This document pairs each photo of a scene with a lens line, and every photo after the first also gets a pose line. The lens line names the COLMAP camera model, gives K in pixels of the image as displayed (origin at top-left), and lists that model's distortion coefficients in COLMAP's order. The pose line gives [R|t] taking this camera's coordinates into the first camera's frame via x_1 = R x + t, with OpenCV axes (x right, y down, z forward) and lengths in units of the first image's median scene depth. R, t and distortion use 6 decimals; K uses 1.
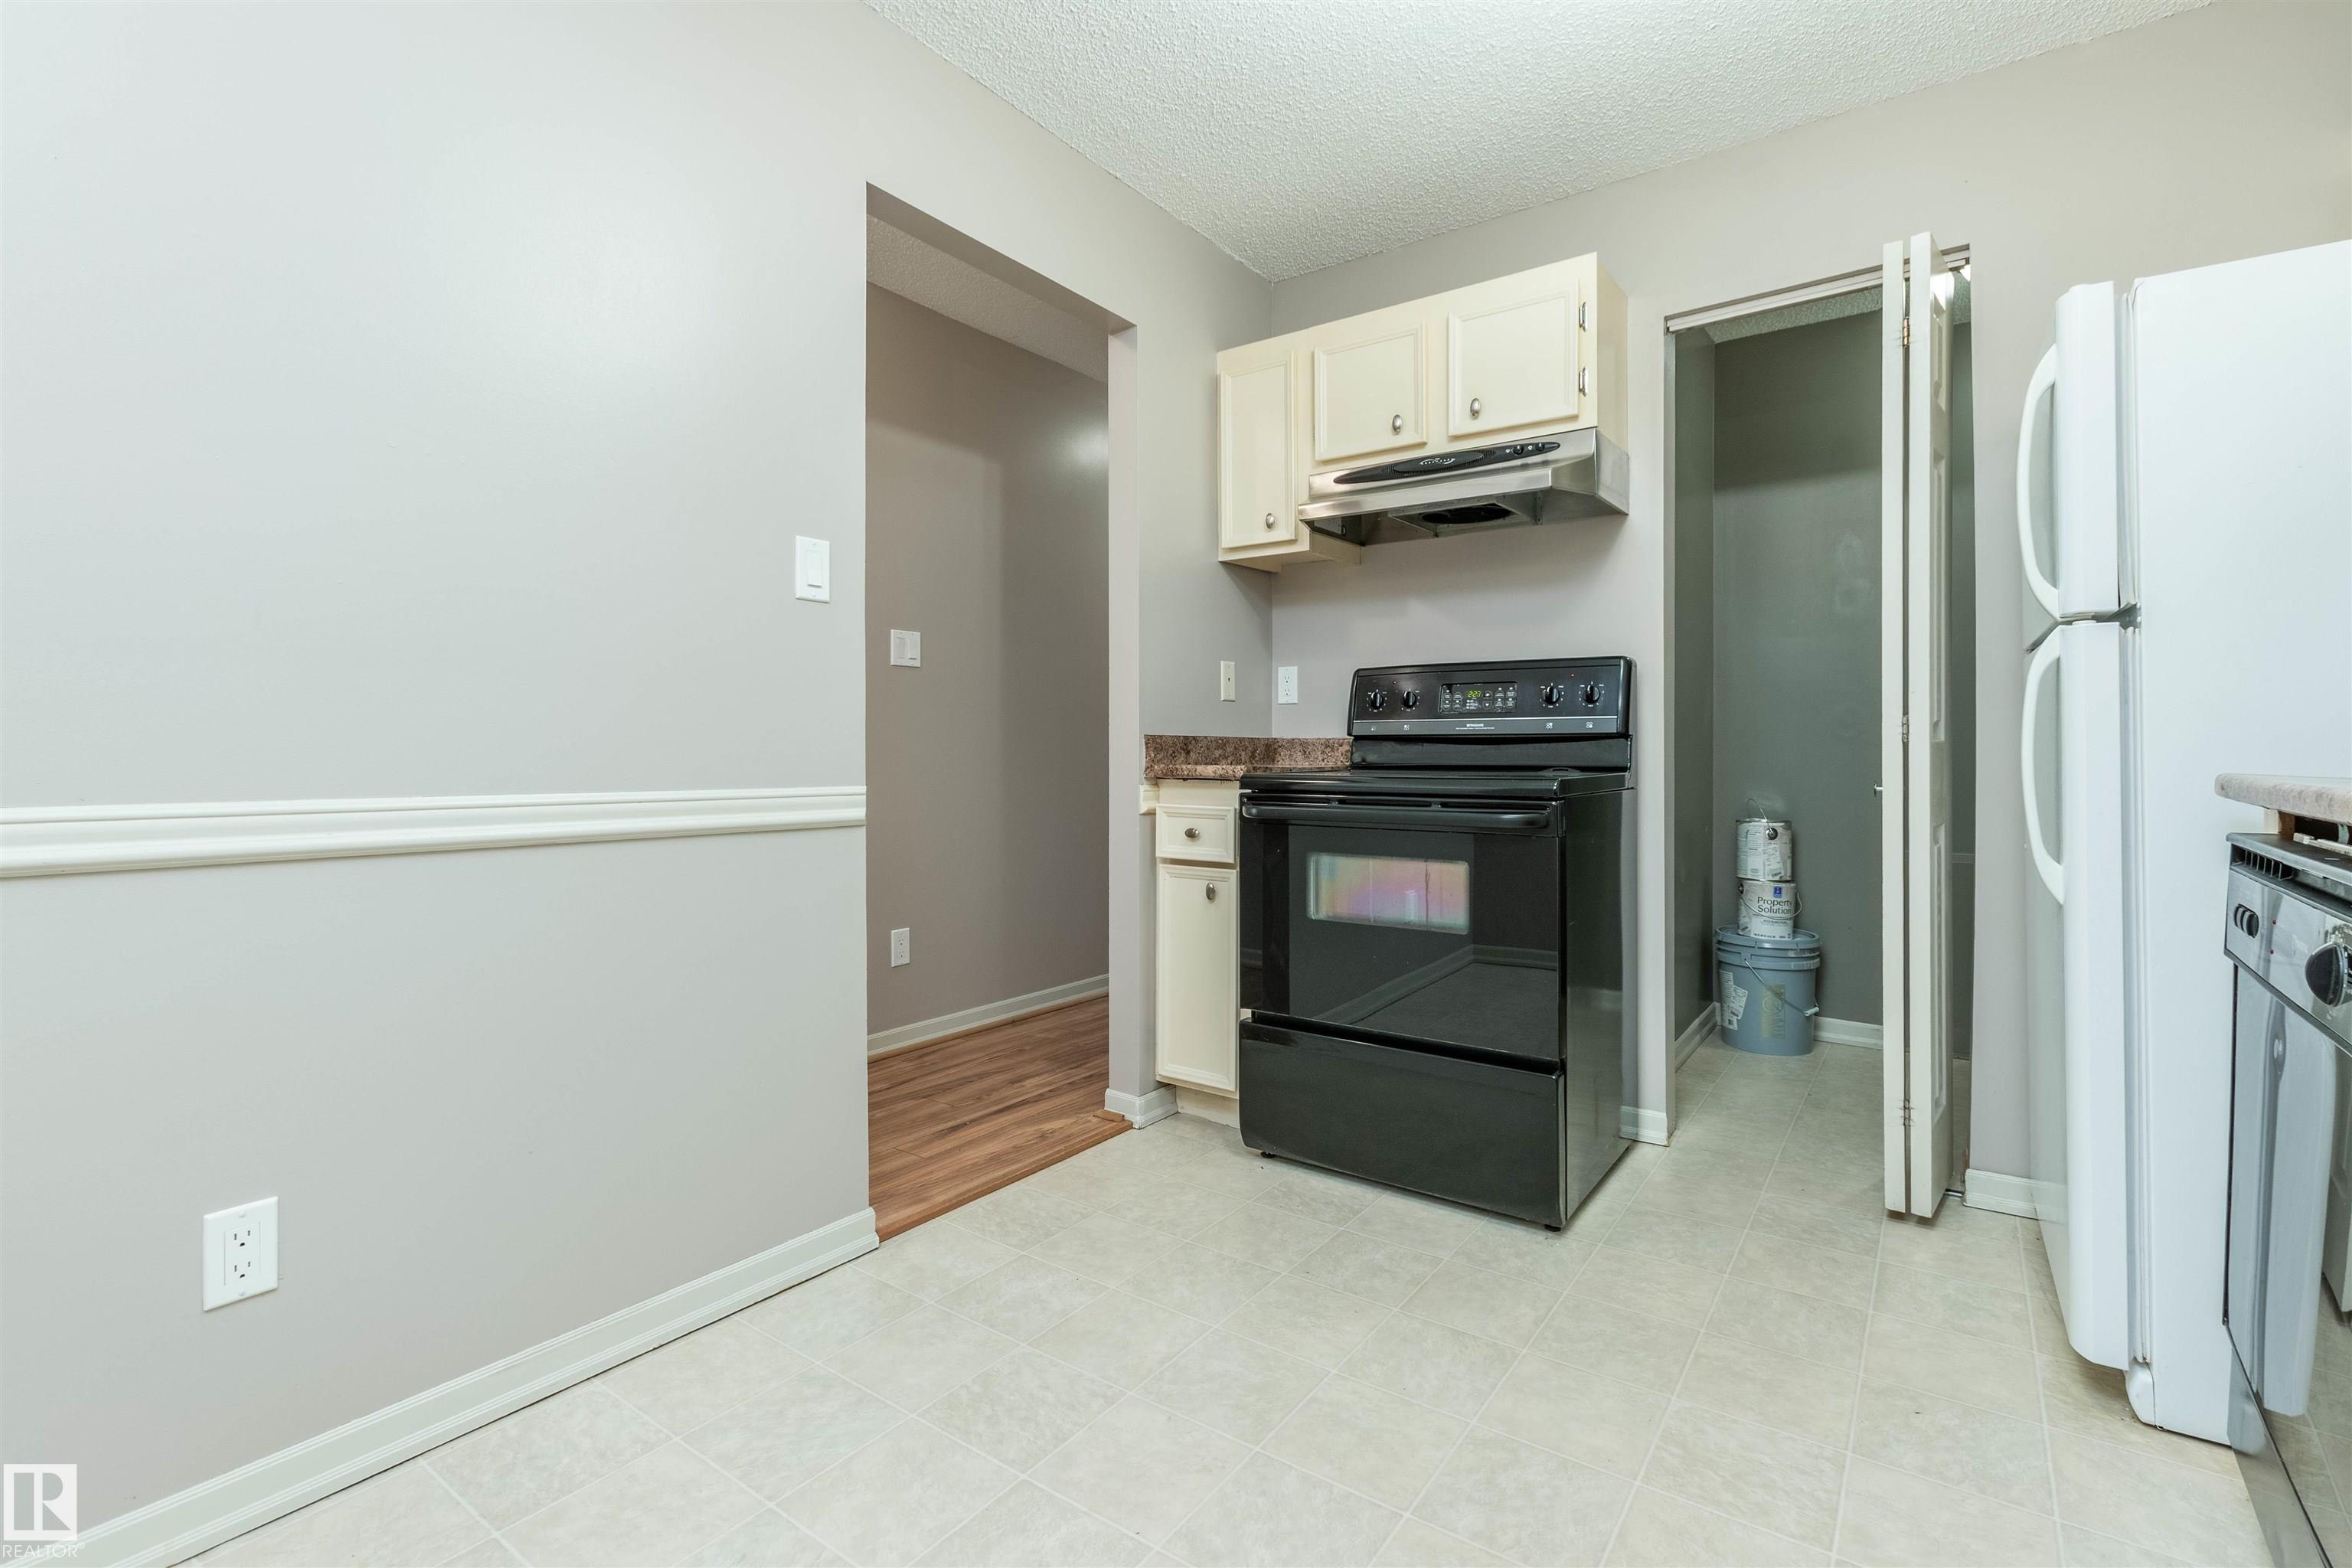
lens RADIAL K [[1038.3, 0, 1210.4], [0, 1038.3, 750.9], [0, 0, 1]] dist [0.008255, -0.005042]
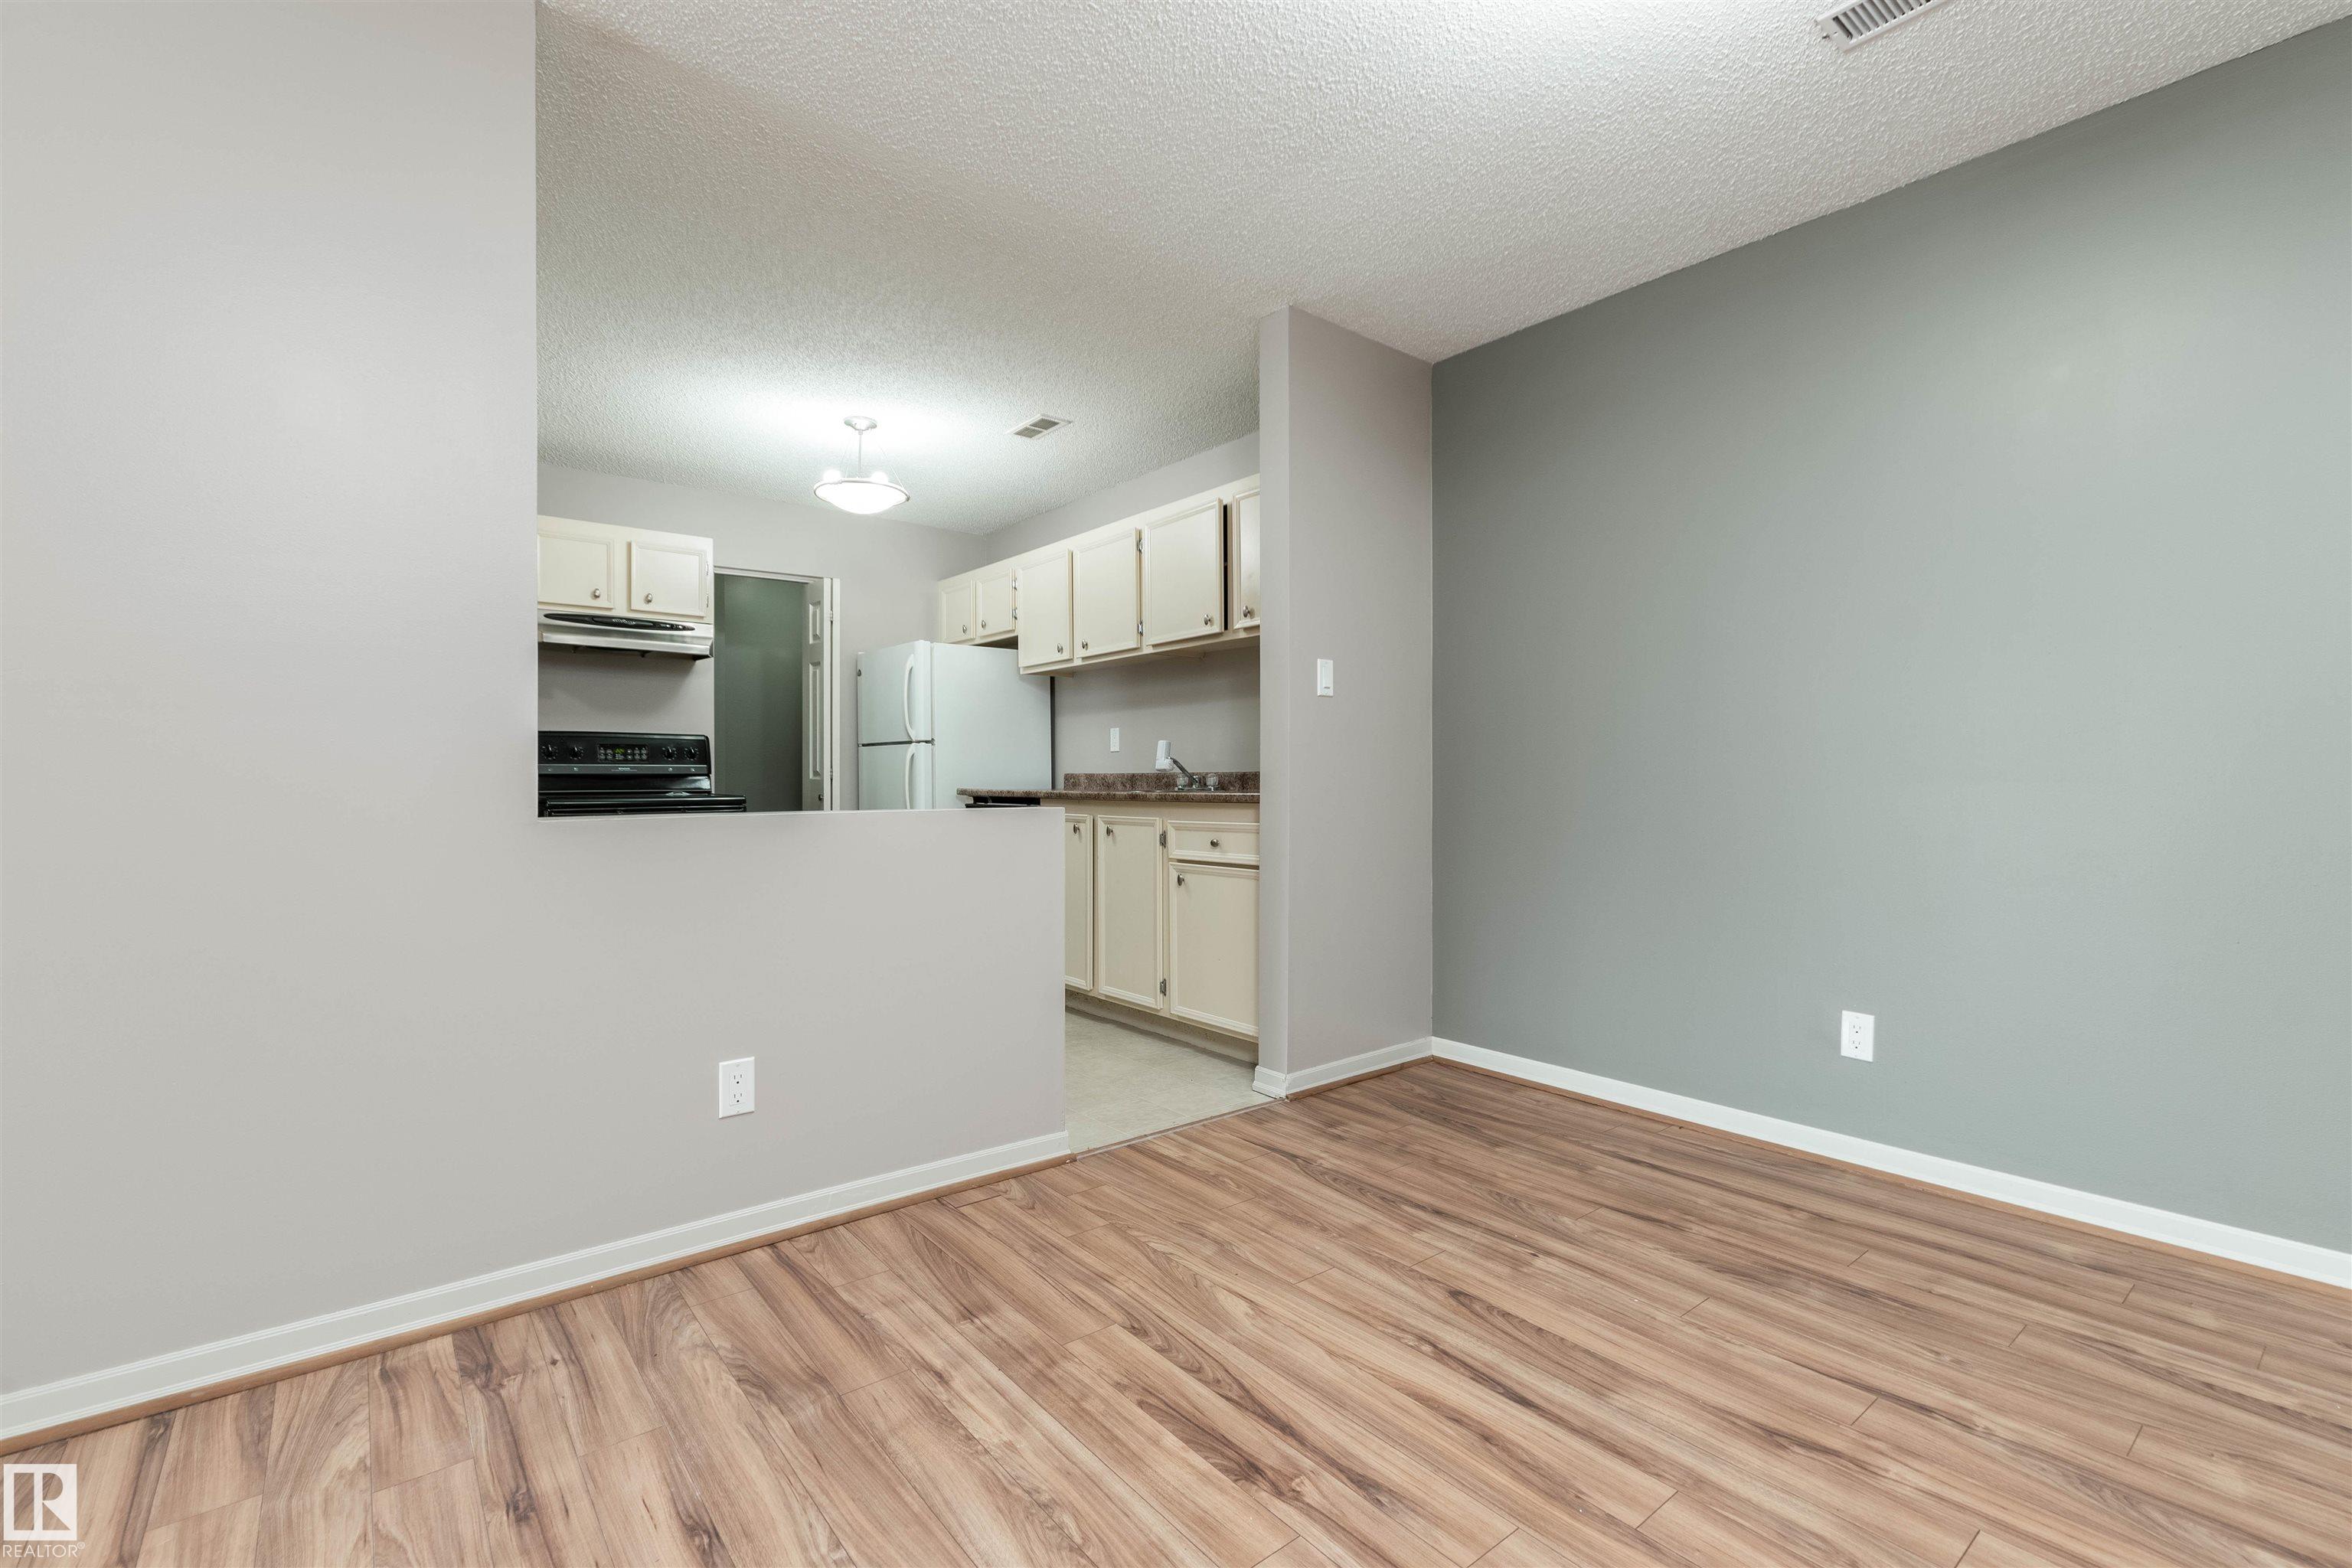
lens RADIAL K [[1038.3, 0, 1171.0], [0, 1038.3, 776.6], [0, 0, 1]] dist [0.008255, -0.005042]
pose [[0.273546, 0.001903, 0.961857, -1.218476], [0.003974, 0.999987, -0.003109, -0.001814], [-0.961851, 0.004672, 0.273535, -0.384263]]
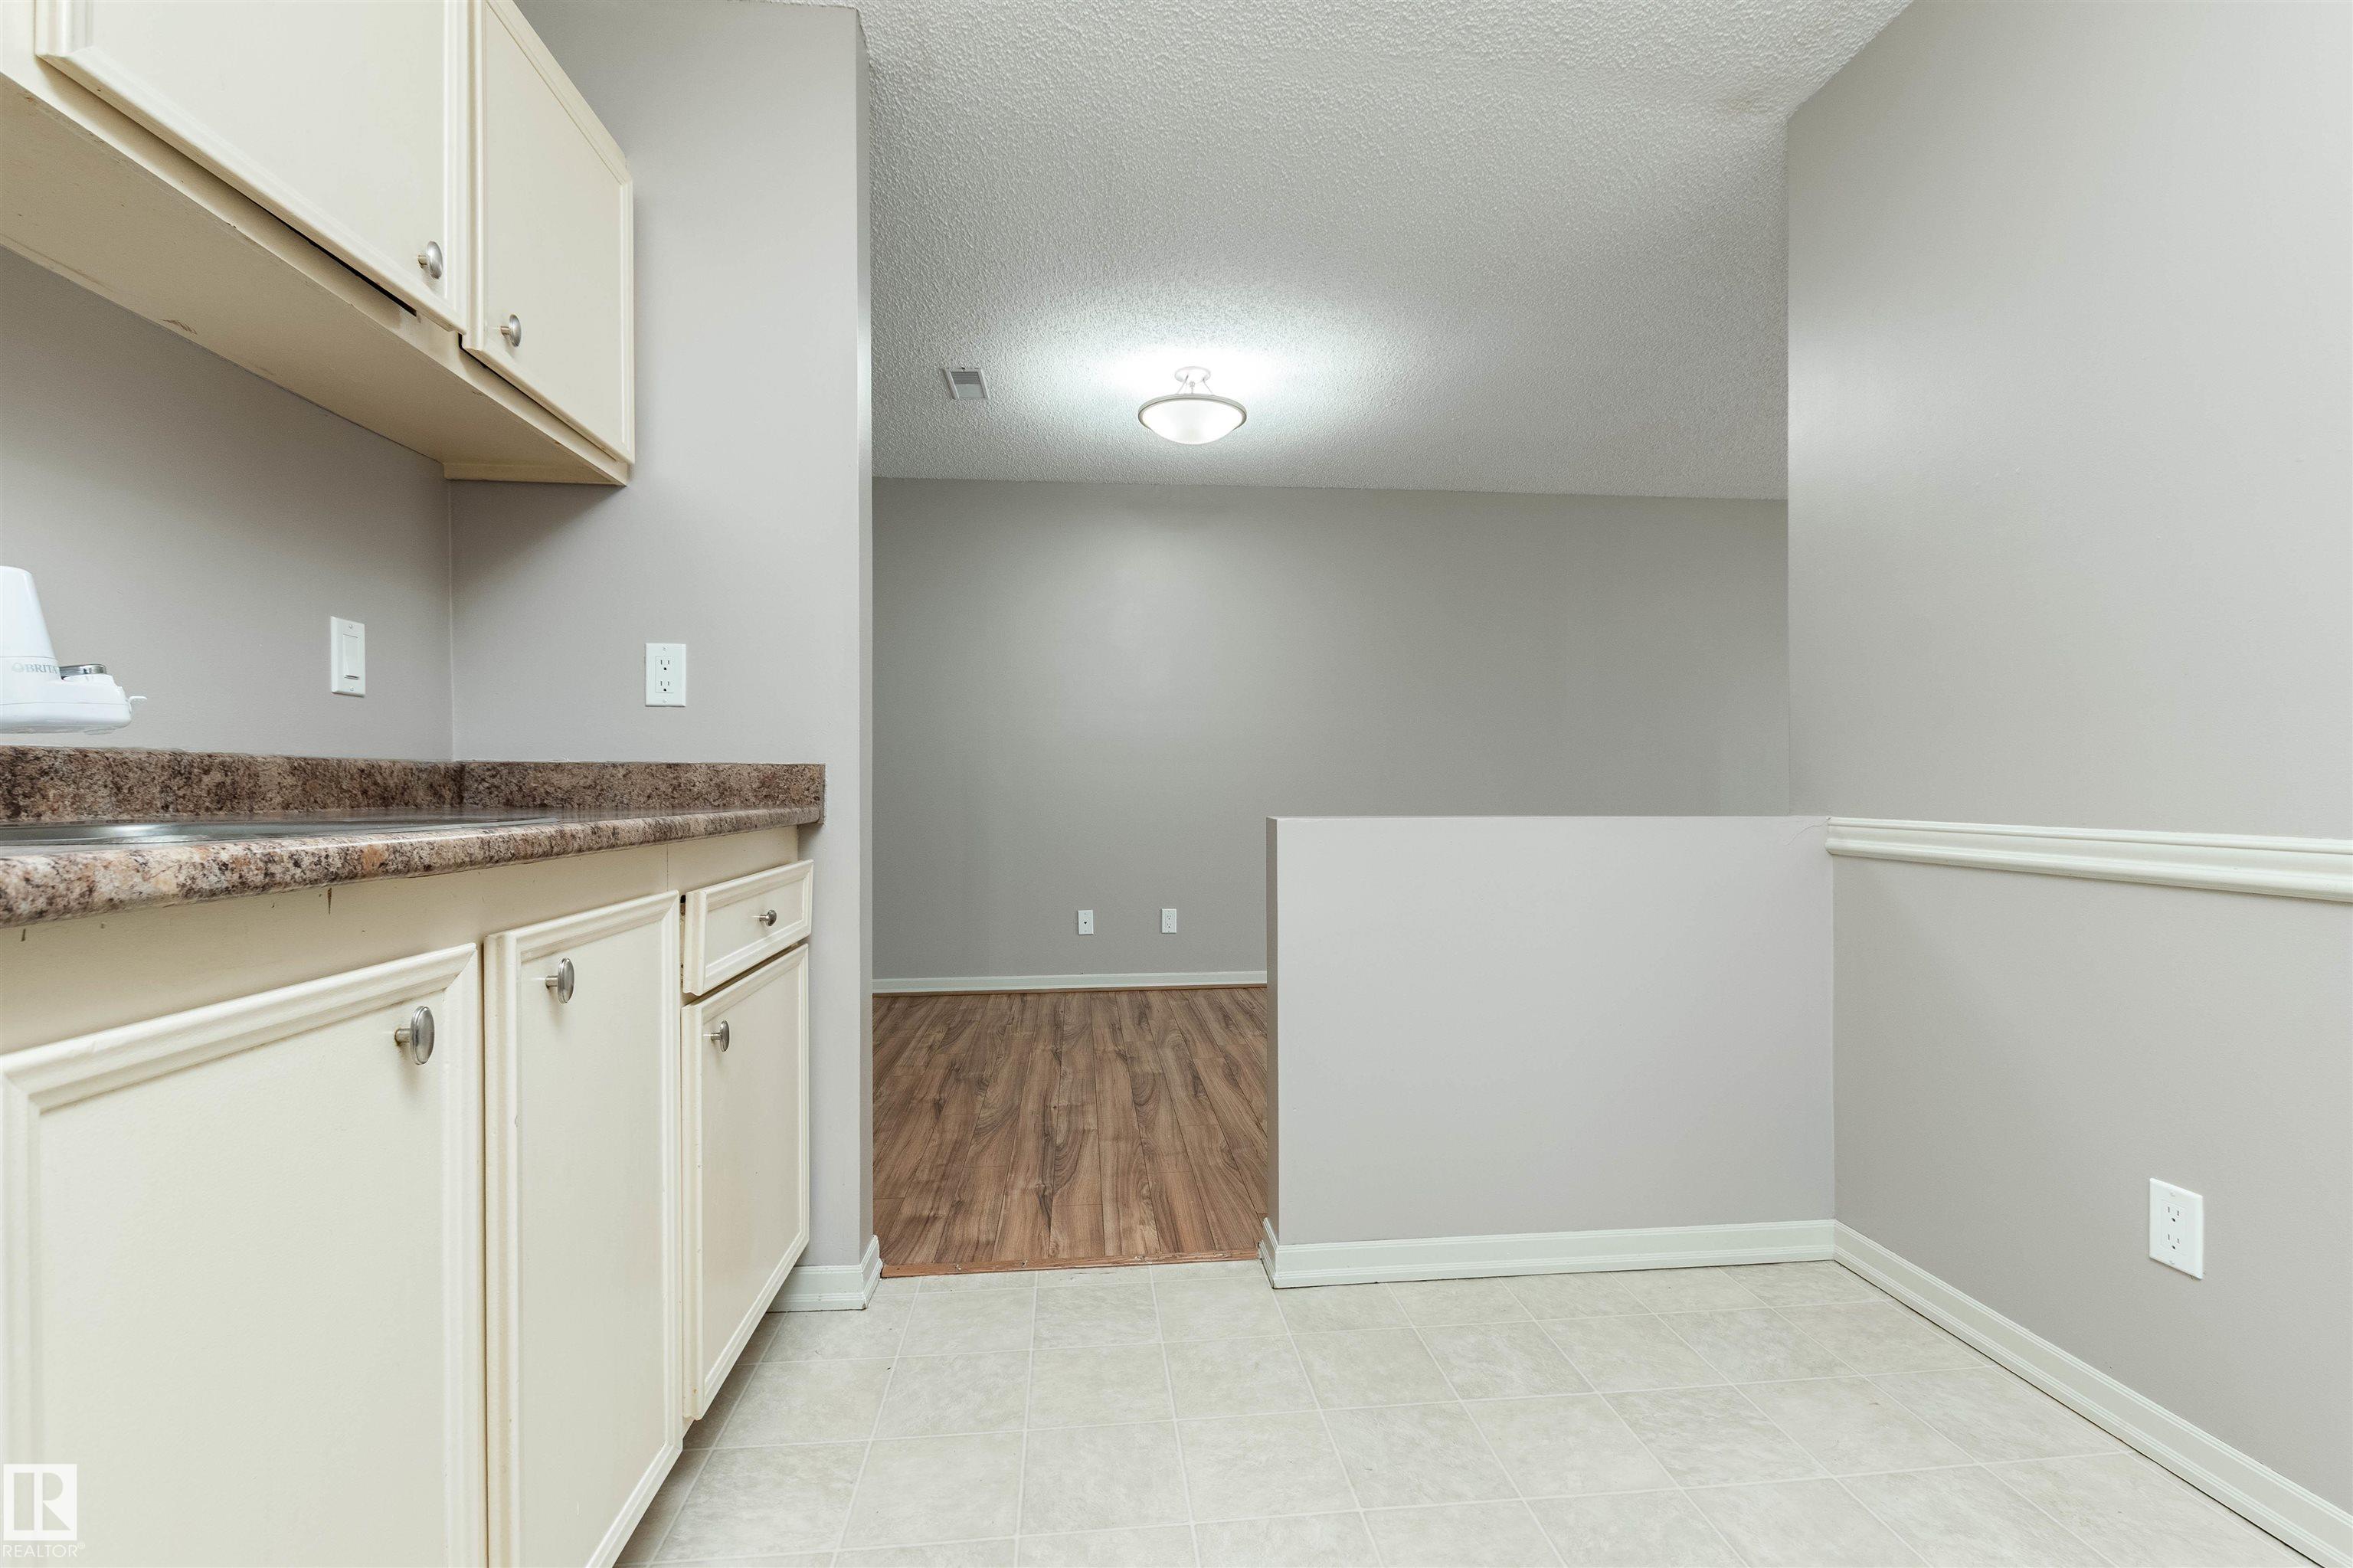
lens RADIAL K [[1038.8, 0, 1176.7], [0, 1038.8, 789.3], [0, 0, 1]] dist [0.008255, -0.005042]
pose [[-0.750931, 0.001769, -0.660378, 0.305734], [0.003890, 0.999991, -0.001745, 0.004890], [0.660369, -0.003879, -0.750931, 0.550470]]
